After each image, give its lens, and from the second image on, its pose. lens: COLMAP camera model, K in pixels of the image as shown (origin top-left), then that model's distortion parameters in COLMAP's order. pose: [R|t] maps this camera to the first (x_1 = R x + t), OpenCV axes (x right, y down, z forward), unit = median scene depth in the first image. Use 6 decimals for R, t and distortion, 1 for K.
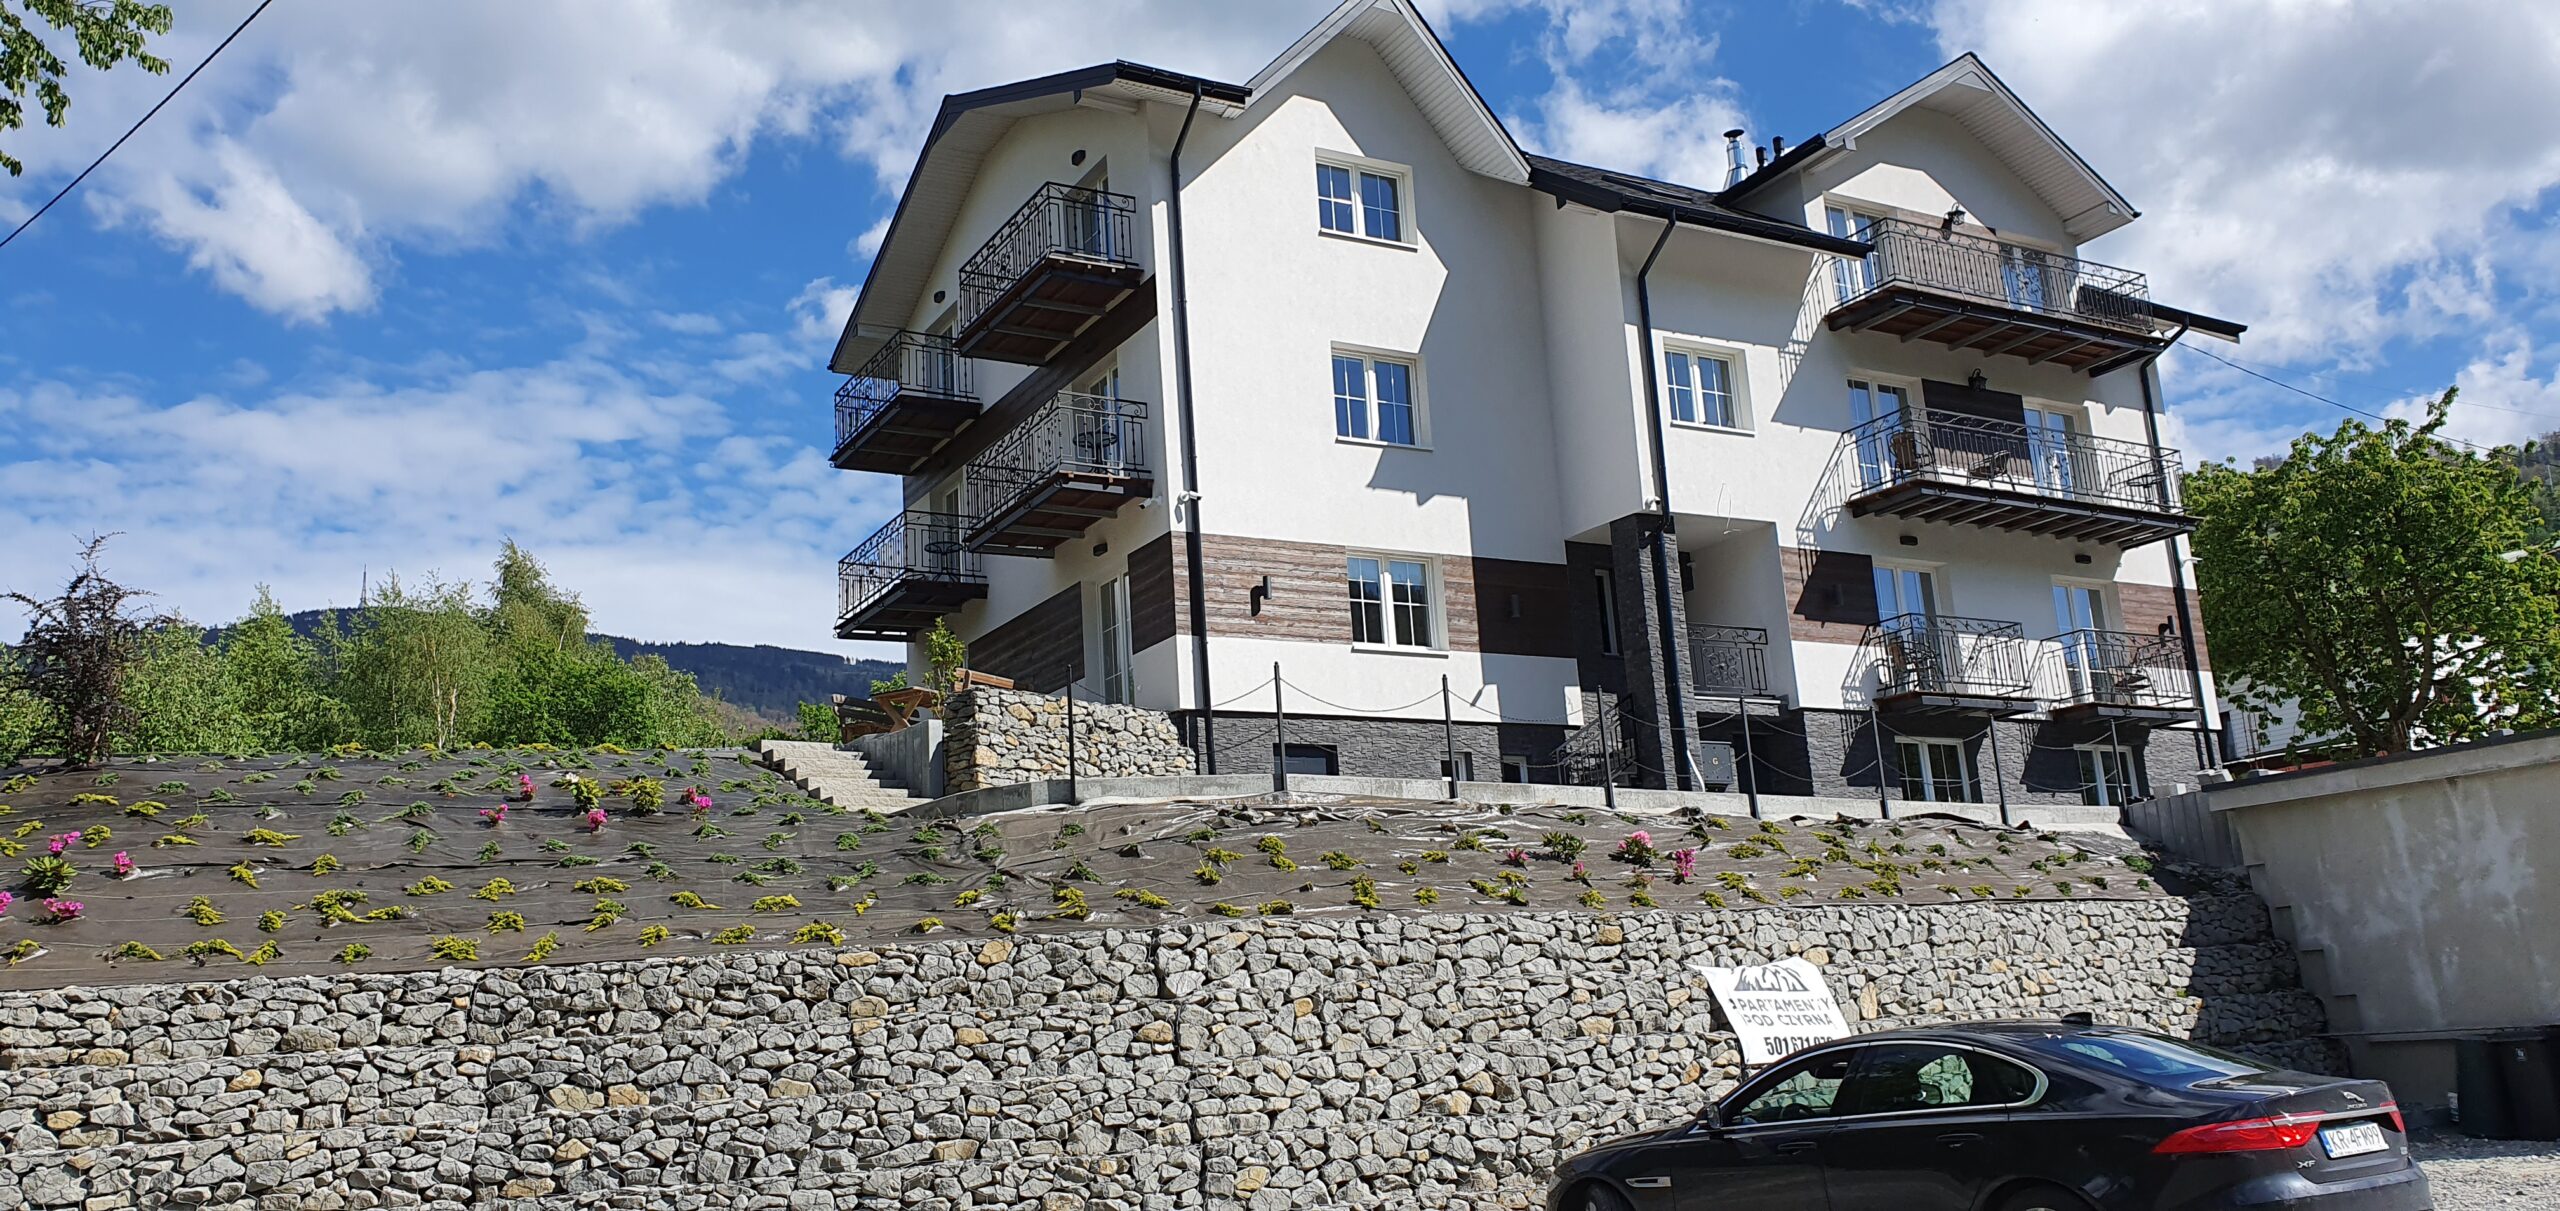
lens RADIAL K [[1981.6, 0, 1225.8], [0, 1981.6, 612.6], [0, 0, 1]] dist [0.006207, 0.009176]
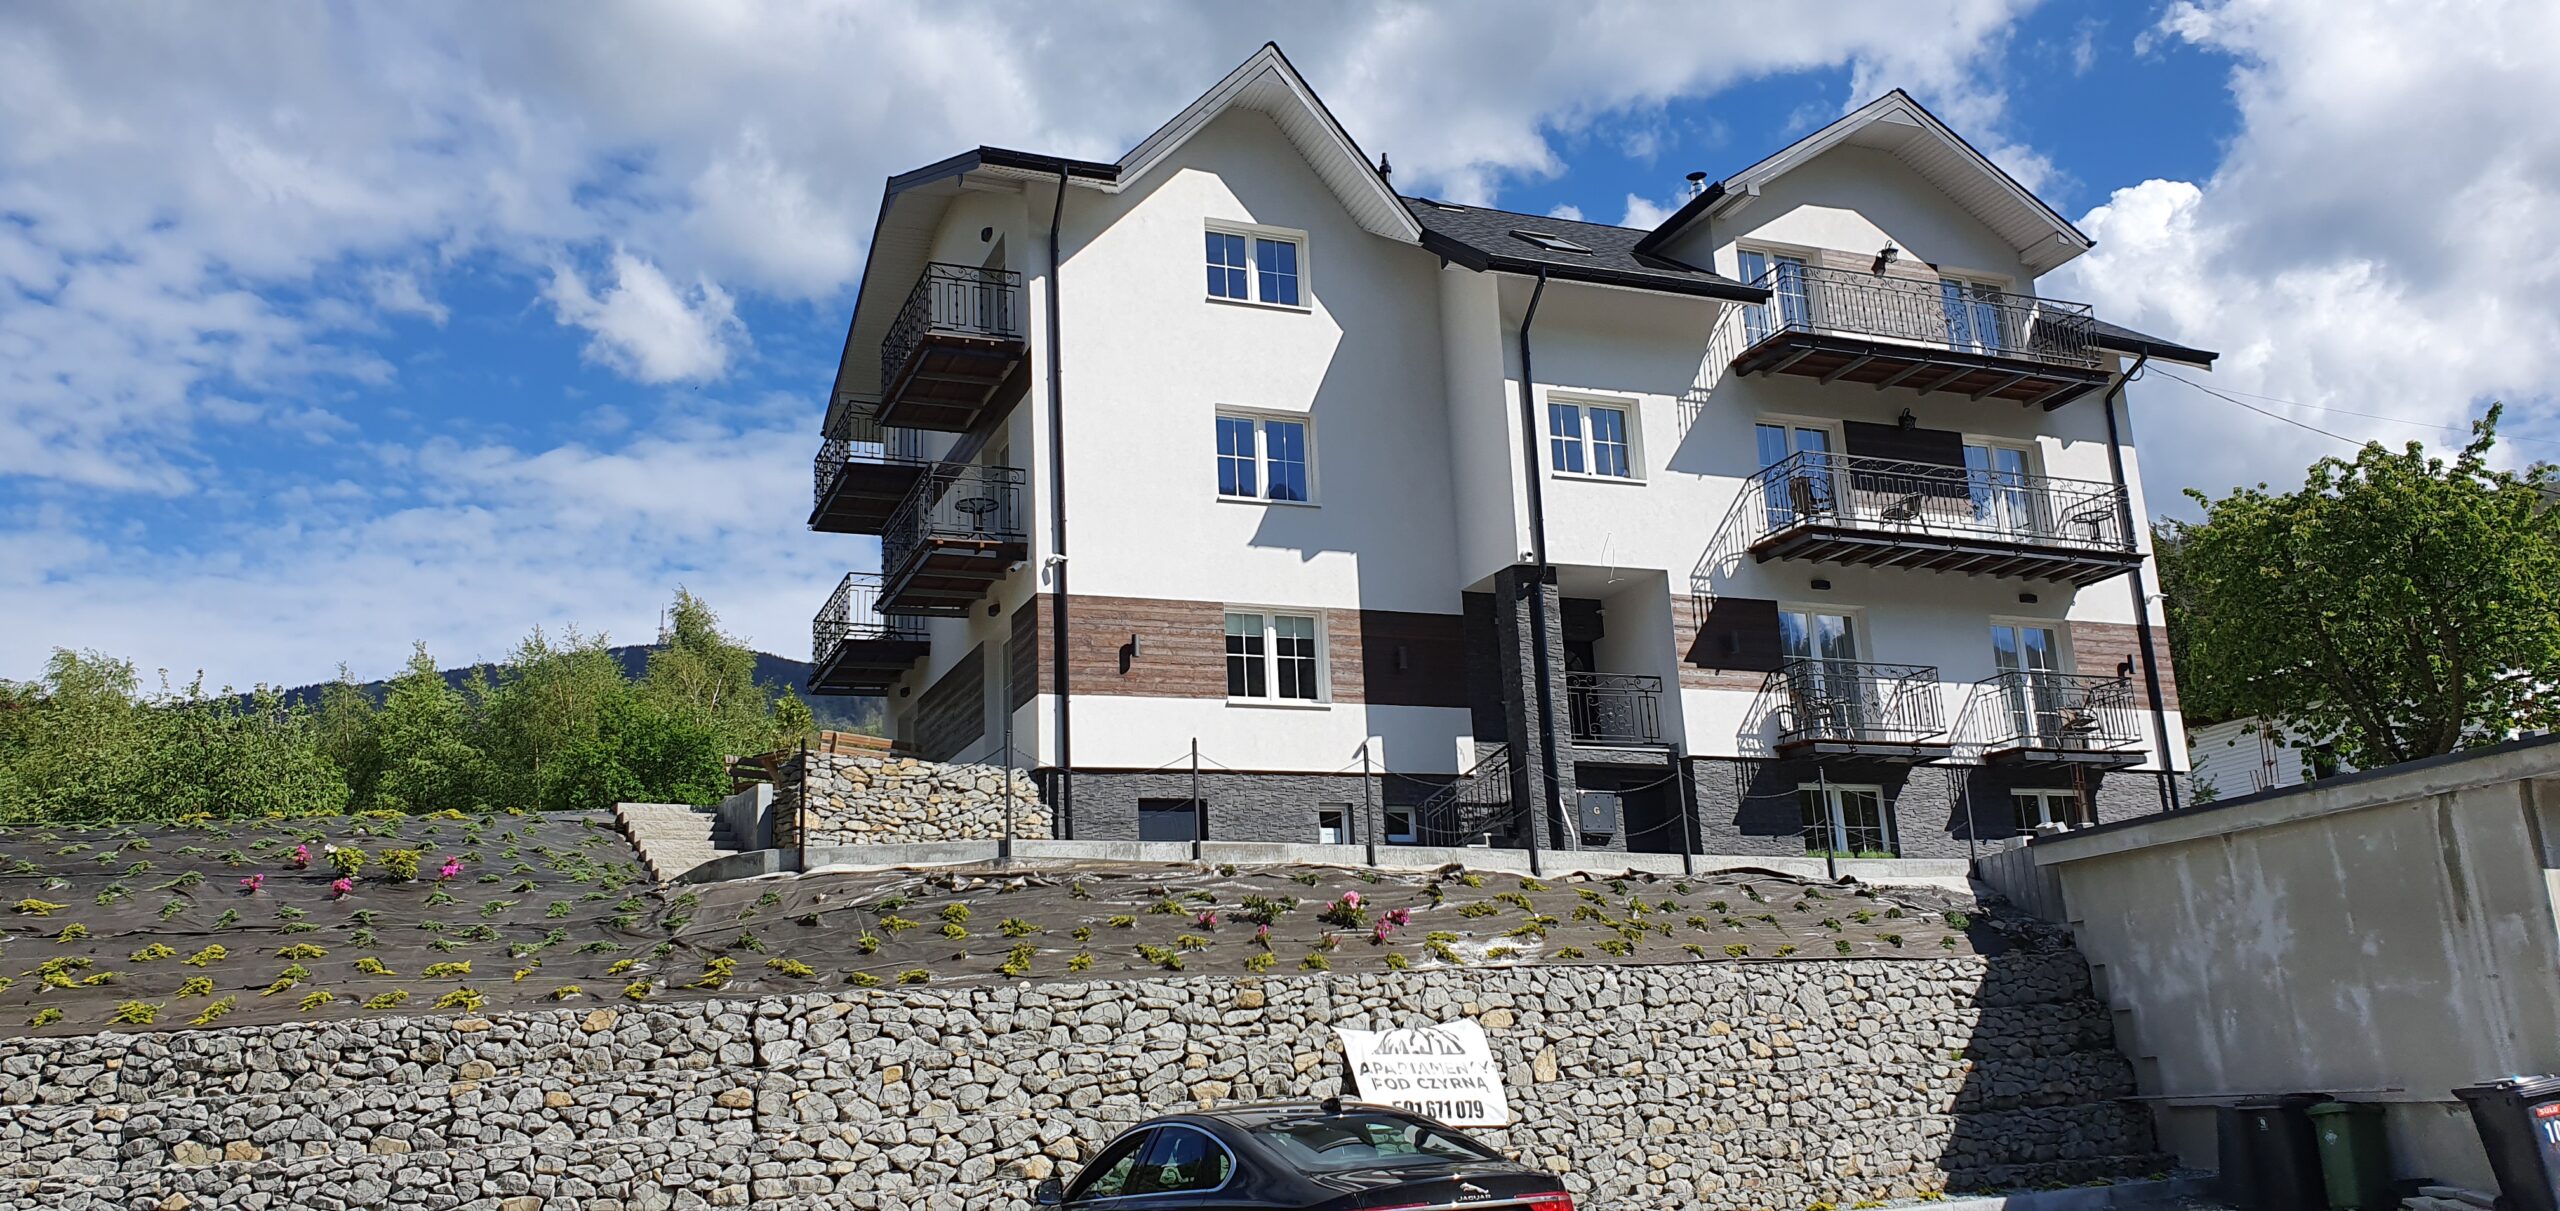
lens RADIAL K [[1996.7, 0, 1277.0], [0, 1996.7, 544.8], [0, 0, 1]] dist [0.016226, 0.005509]
pose [[0.993708, -0.020515, -0.110106, 0.202109], [0.015470, 0.998800, -0.046477, -0.015293], [0.110927, 0.044481, 0.992833, -0.024949]]
